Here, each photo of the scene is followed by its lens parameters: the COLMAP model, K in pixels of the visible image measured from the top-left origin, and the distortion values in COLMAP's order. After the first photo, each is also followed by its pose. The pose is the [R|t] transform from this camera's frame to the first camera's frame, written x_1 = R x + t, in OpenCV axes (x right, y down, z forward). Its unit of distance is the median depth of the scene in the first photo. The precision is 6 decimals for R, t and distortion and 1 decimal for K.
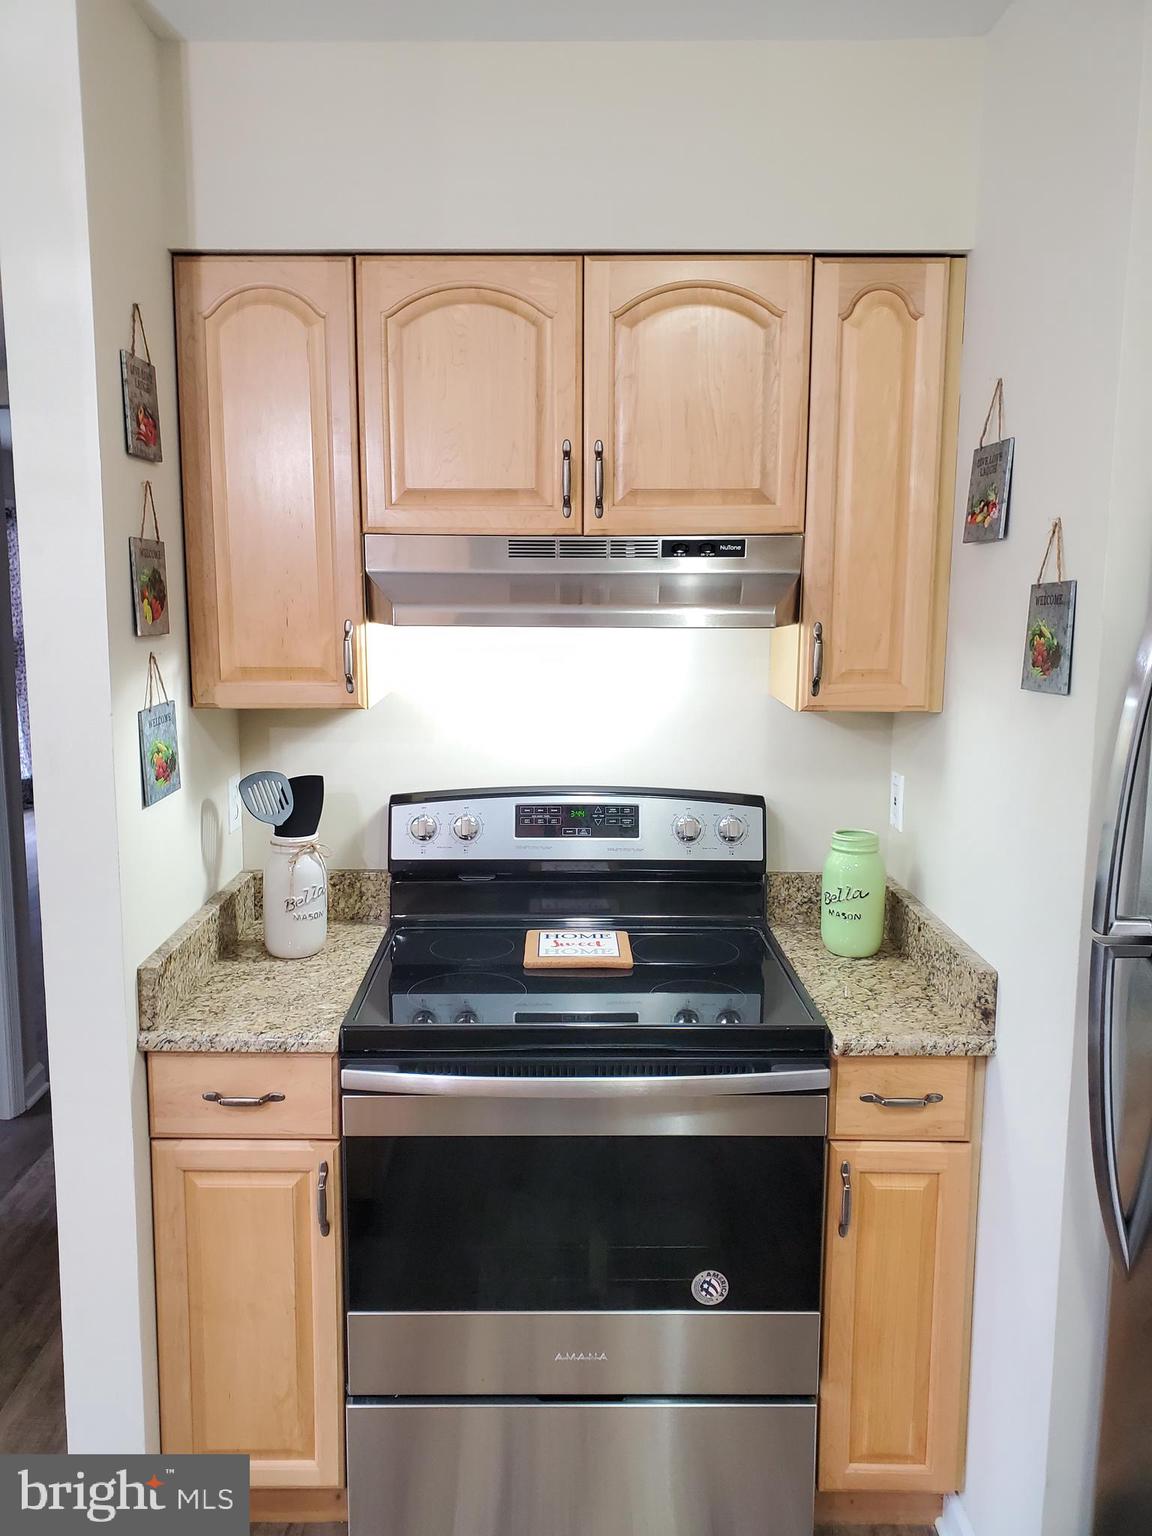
lens RADIAL K [[1137.6, 0, 574.7], [0, 1137.6, 750.2], [0, 0, 1]] dist [0.012482, -0.000123]
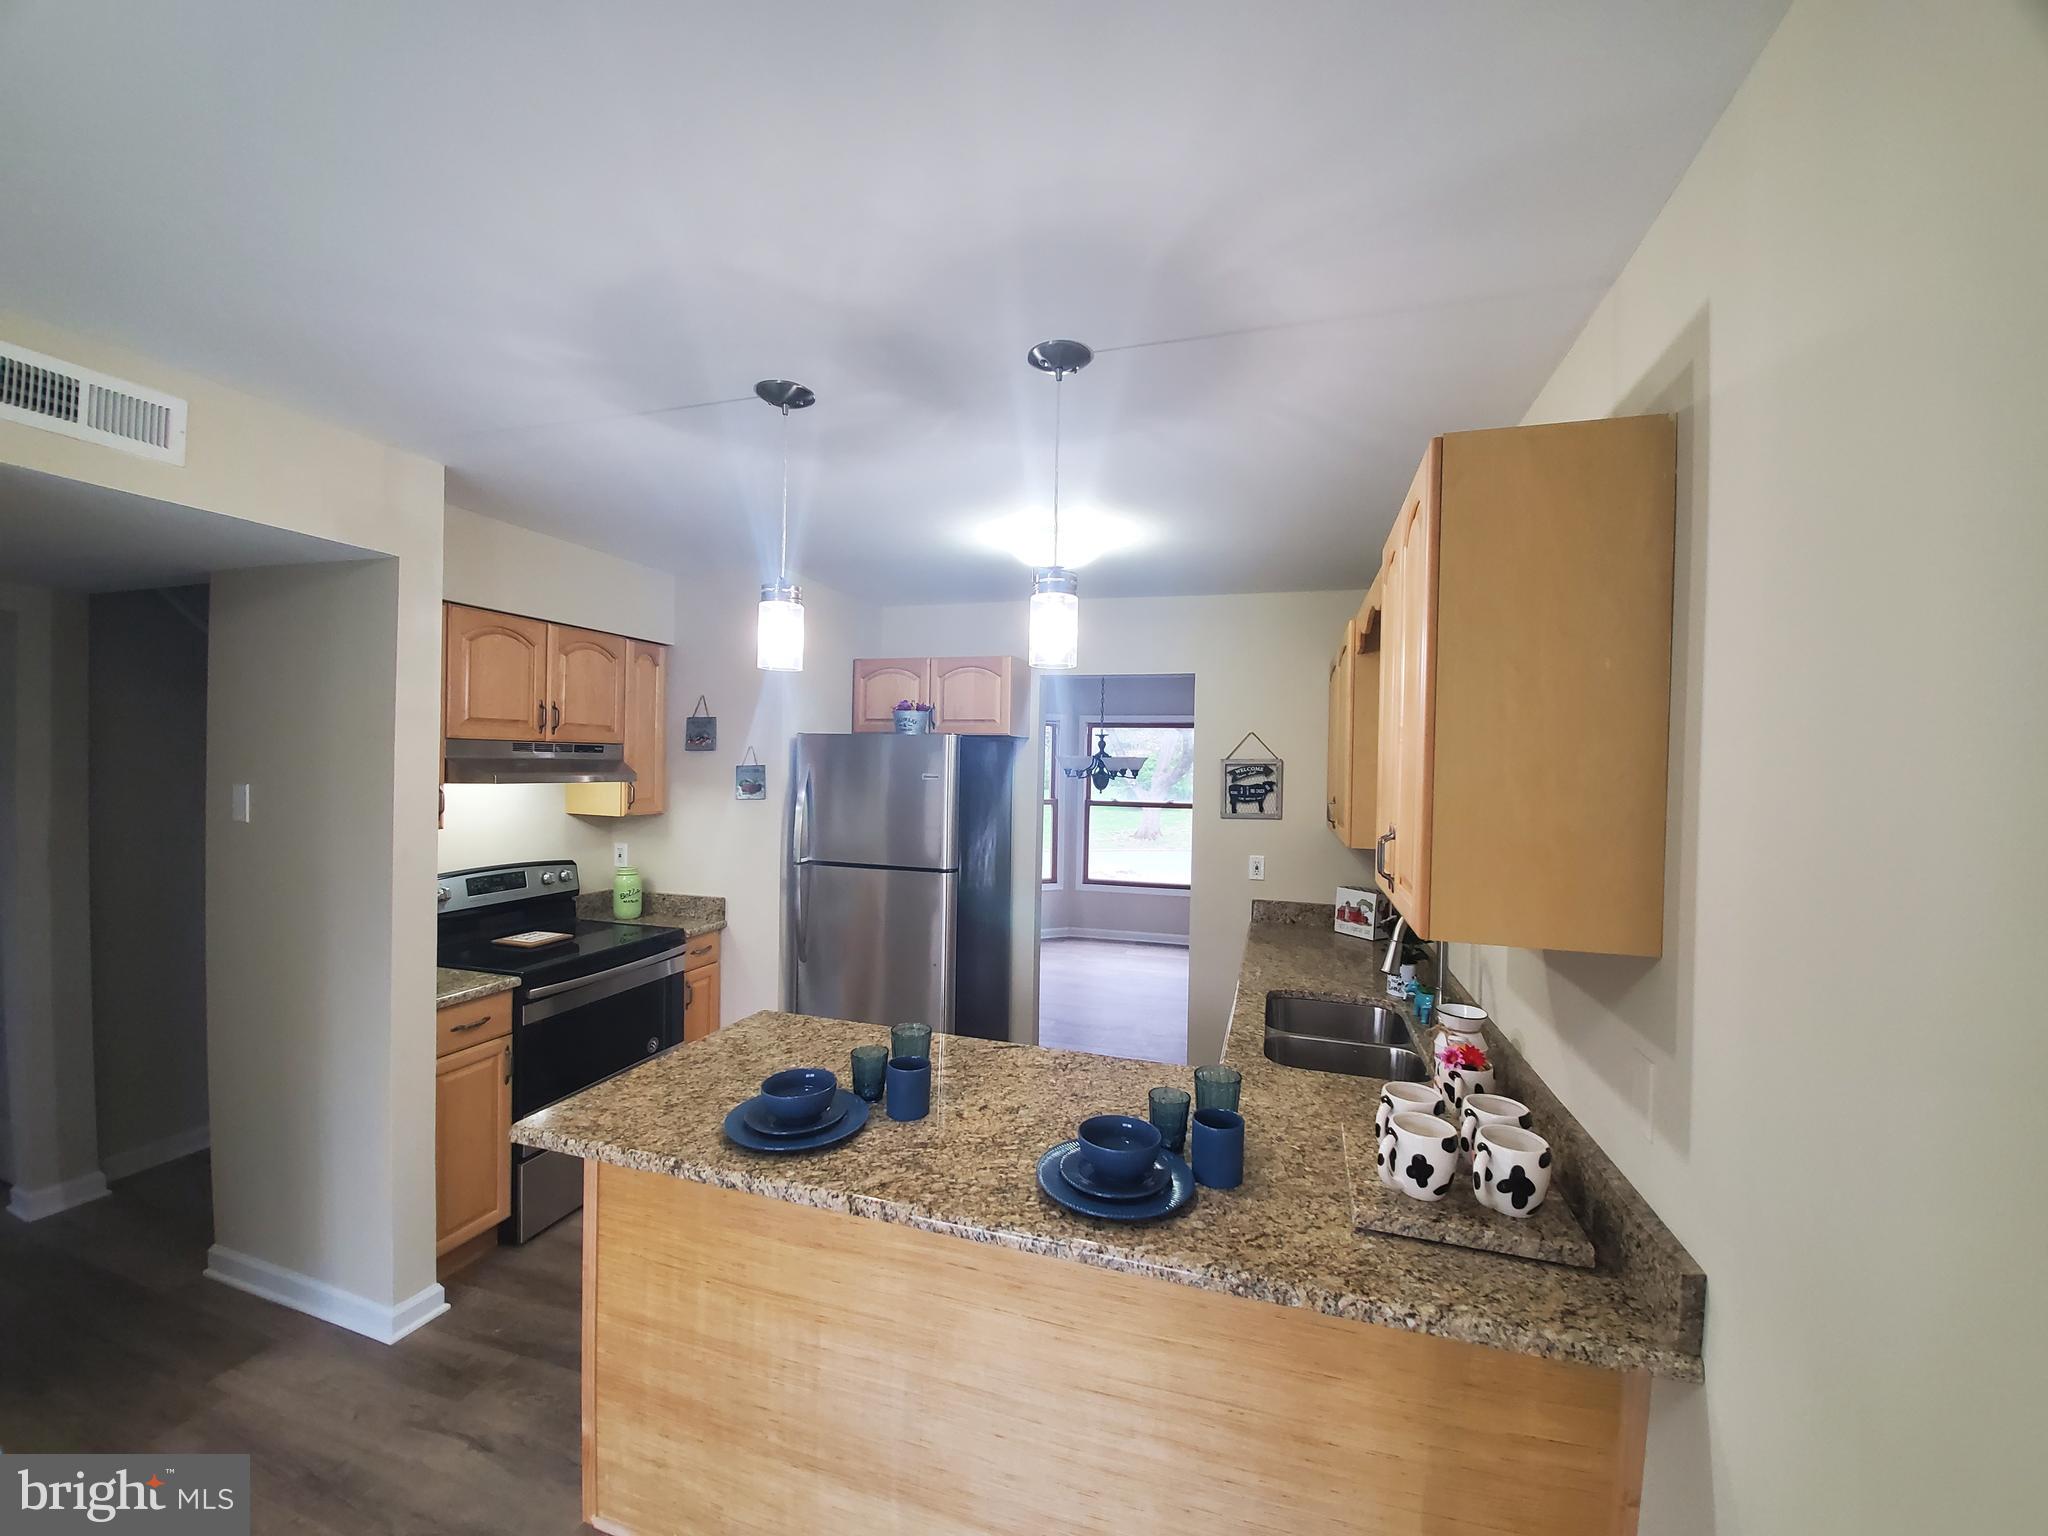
lens RADIAL K [[826.3, 0, 1040.3], [0, 826.3, 778.9], [0, 0, 1]] dist [0.001446, 0.000053]
pose [[0.285037, -0.017281, 0.958361, -1.266238], [0.122911, 0.992242, -0.018664, 0.030036], [-0.950603, 0.123113, 0.284950, -0.361450]]
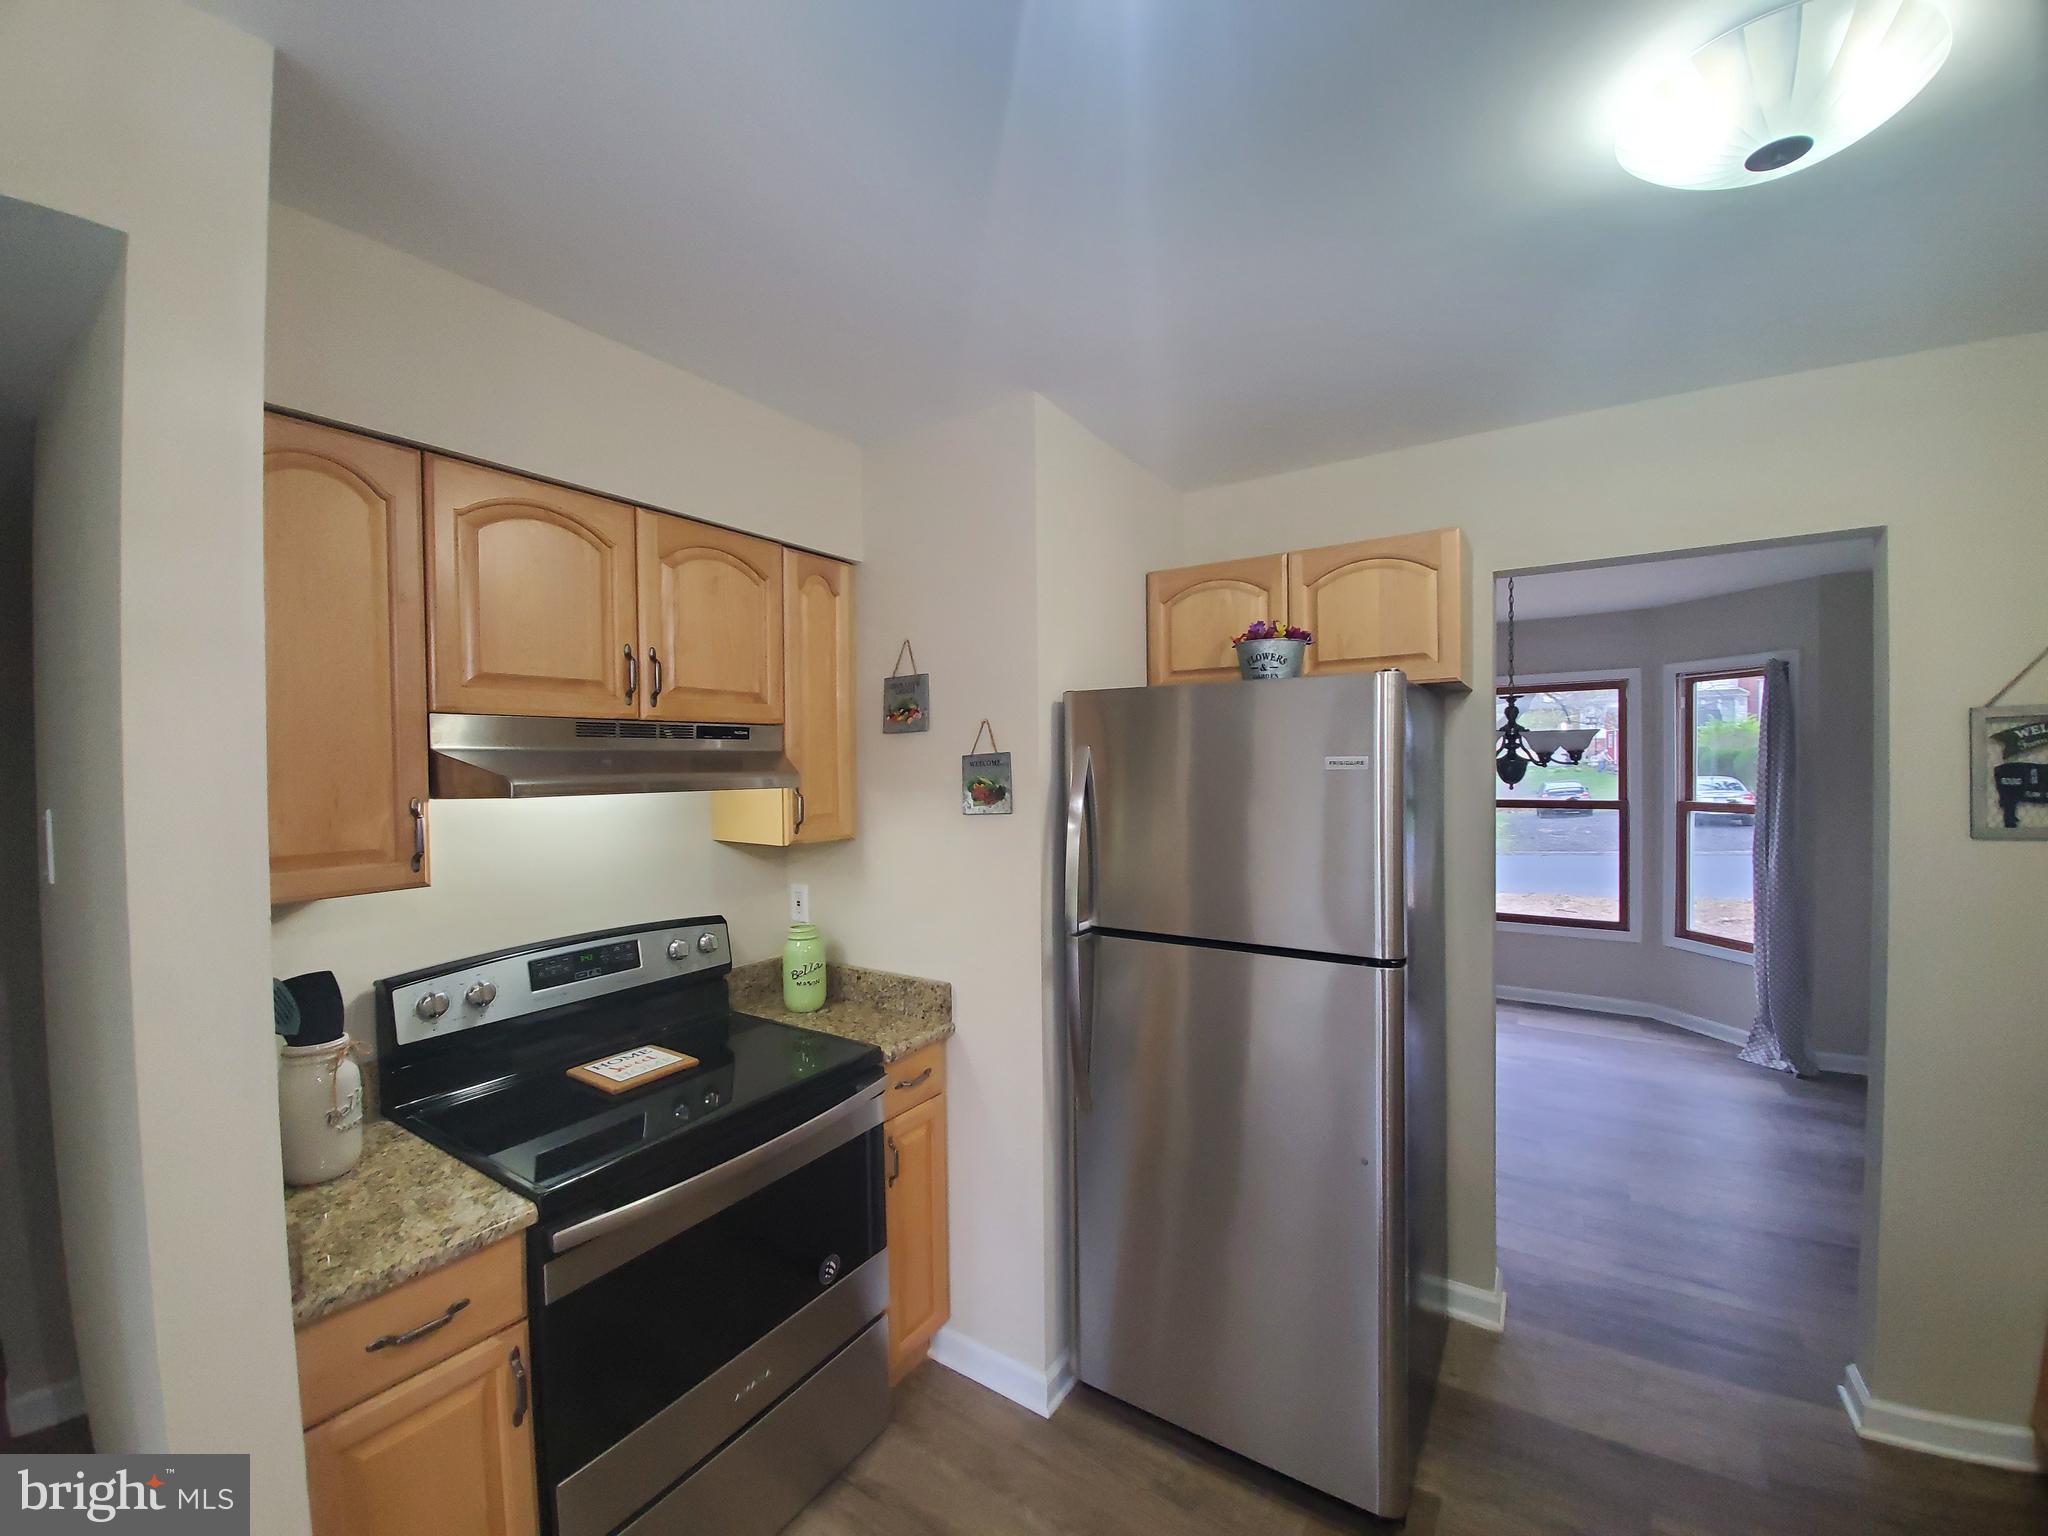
lens RADIAL K [[802.5, 0, 1030.9], [0, 802.5, 775.1], [0, 0, 1]] dist [-0.015691, -0.000009]
pose [[0.546771, -0.024673, 0.836918, -0.494435], [0.138125, 0.988528, -0.061096, -0.018285], [-0.825810, 0.149005, 0.543907, 0.184895]]
